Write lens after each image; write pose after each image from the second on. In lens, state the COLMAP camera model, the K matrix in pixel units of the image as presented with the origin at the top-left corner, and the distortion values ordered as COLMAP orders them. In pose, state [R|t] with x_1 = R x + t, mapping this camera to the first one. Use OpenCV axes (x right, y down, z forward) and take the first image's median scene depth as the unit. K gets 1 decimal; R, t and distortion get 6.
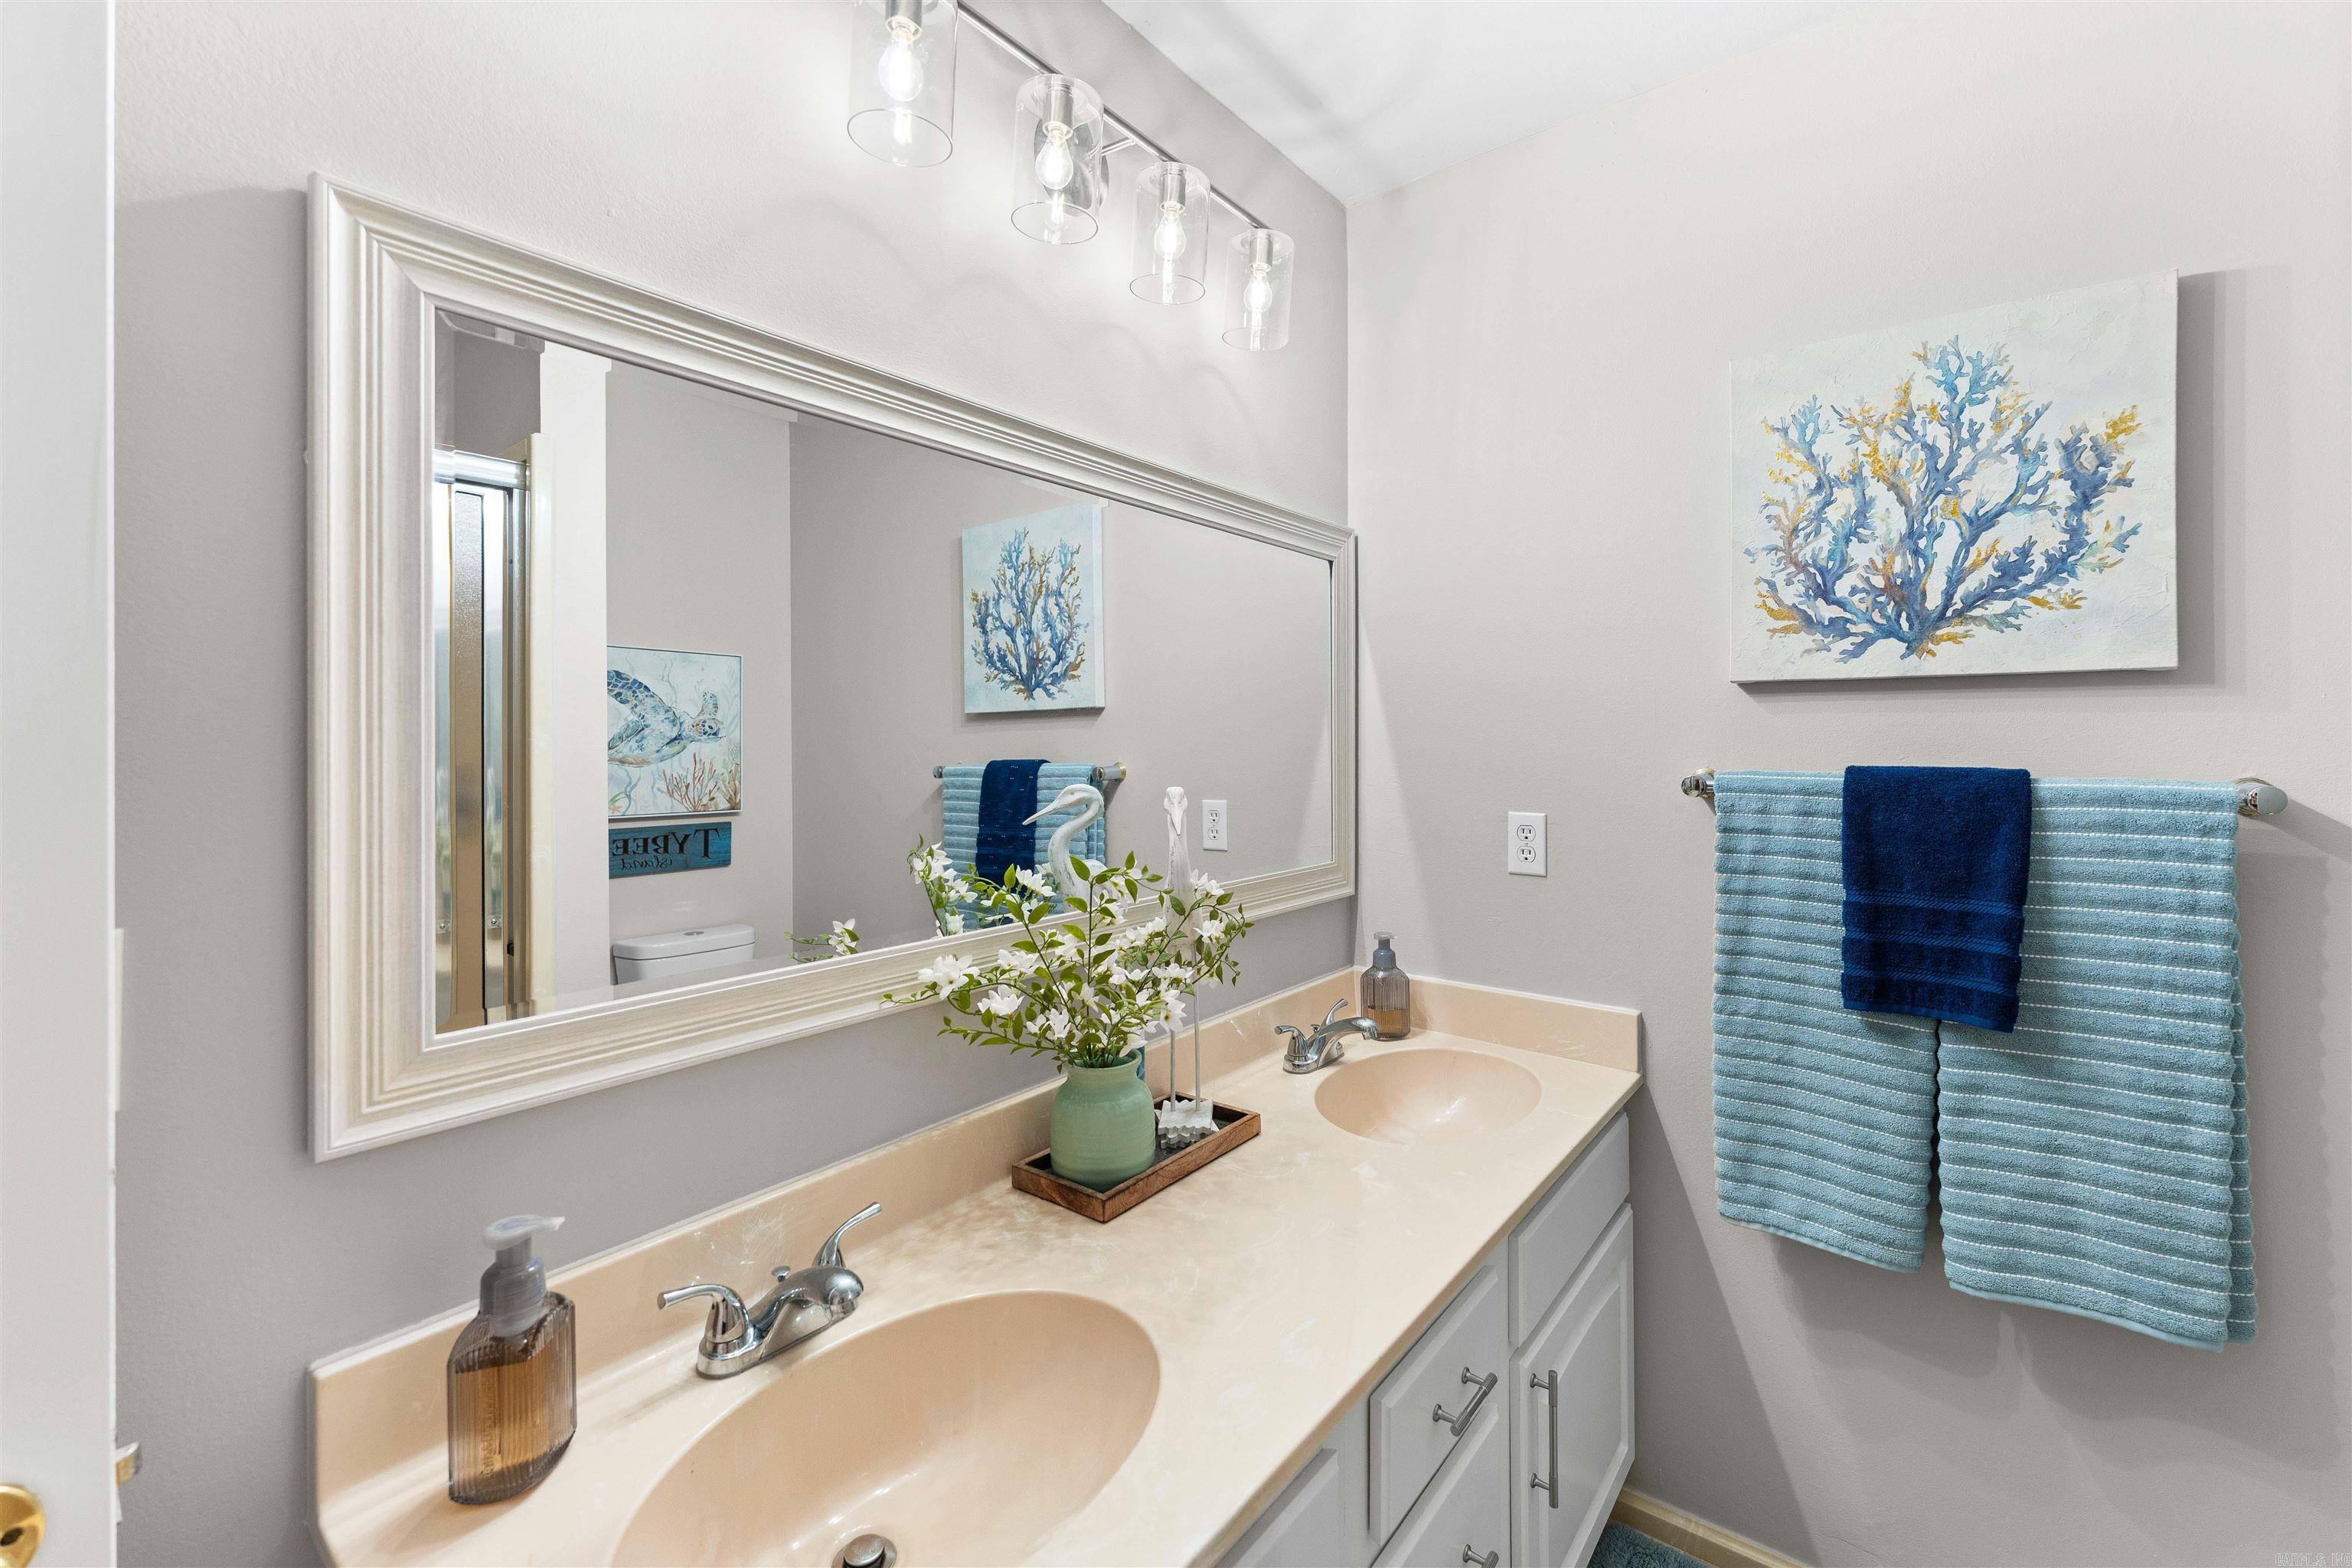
lens RADIAL K [[961.4, 0, 1204.7], [0, 961.4, 749.8], [0, 0, 1]] dist [-0.001167, -0.000957]
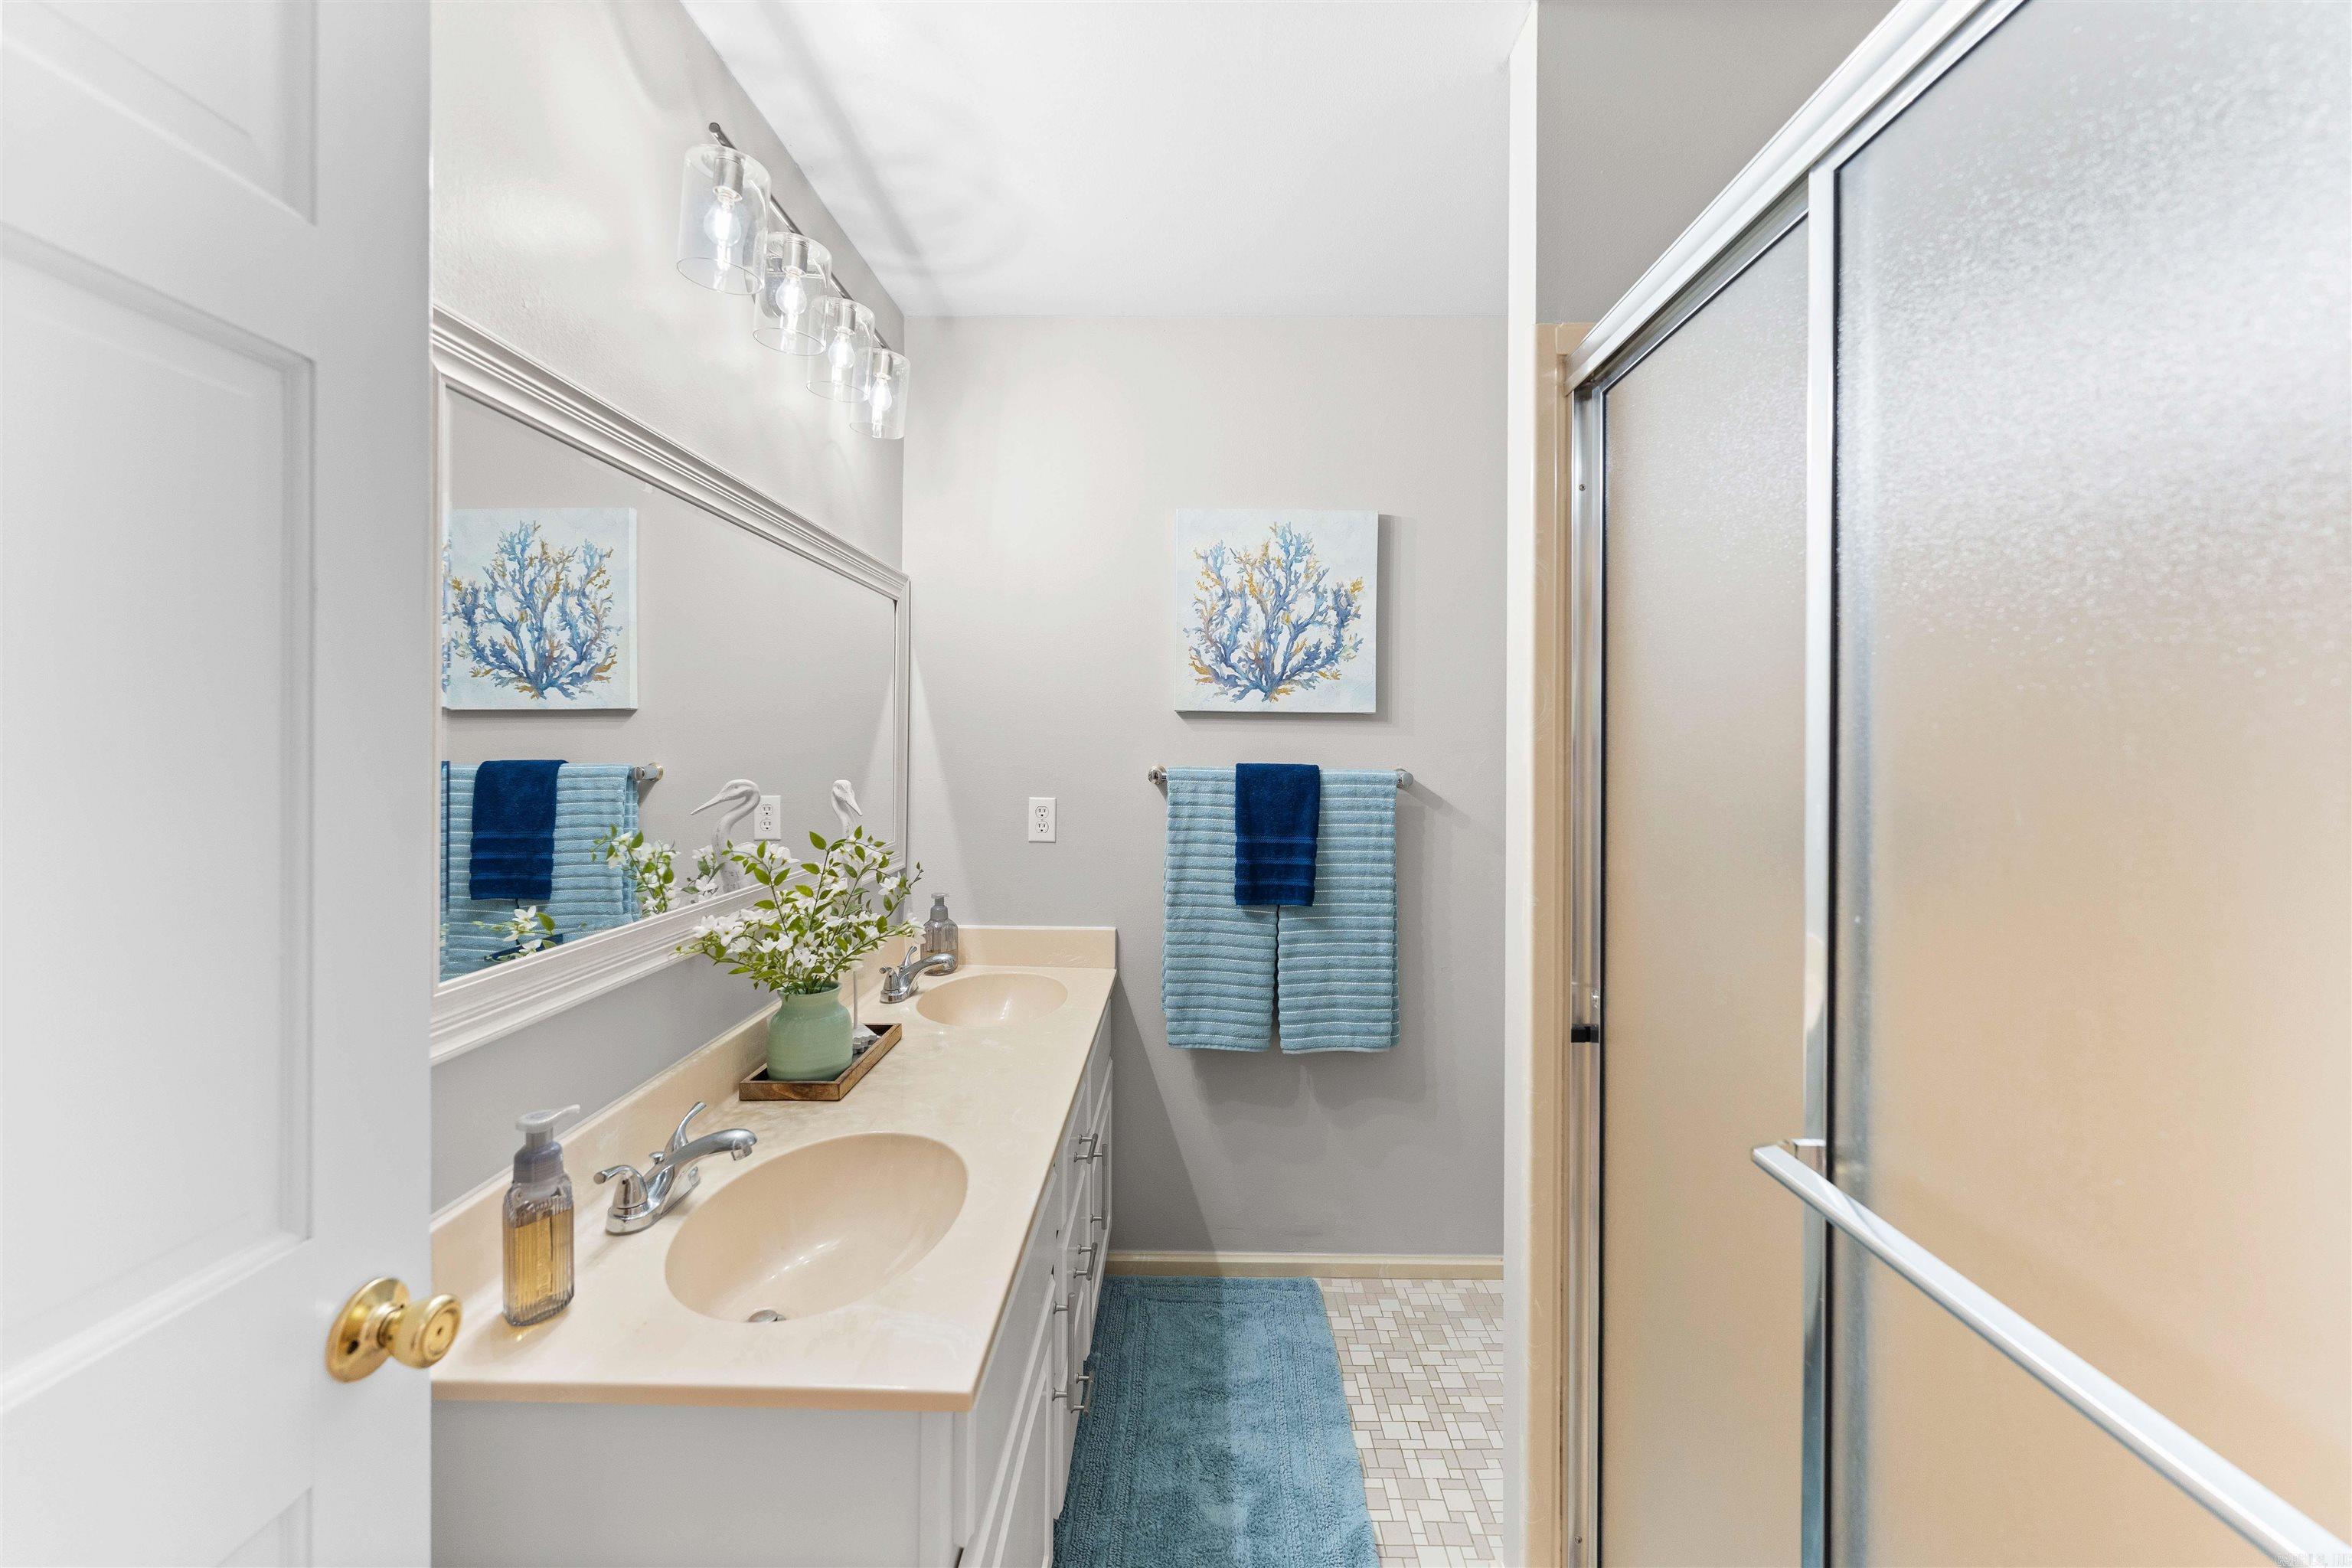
lens RADIAL K [[961.4, 0, 1173.0], [0, 961.4, 768.7], [0, 0, 1]] dist [-0.001167, -0.000957]
pose [[0.802499, -0.004668, 0.596635, -0.453224], [-0.006152, 0.999852, 0.016097, -0.000480], [-0.596621, -0.016588, 0.802351, -0.307714]]
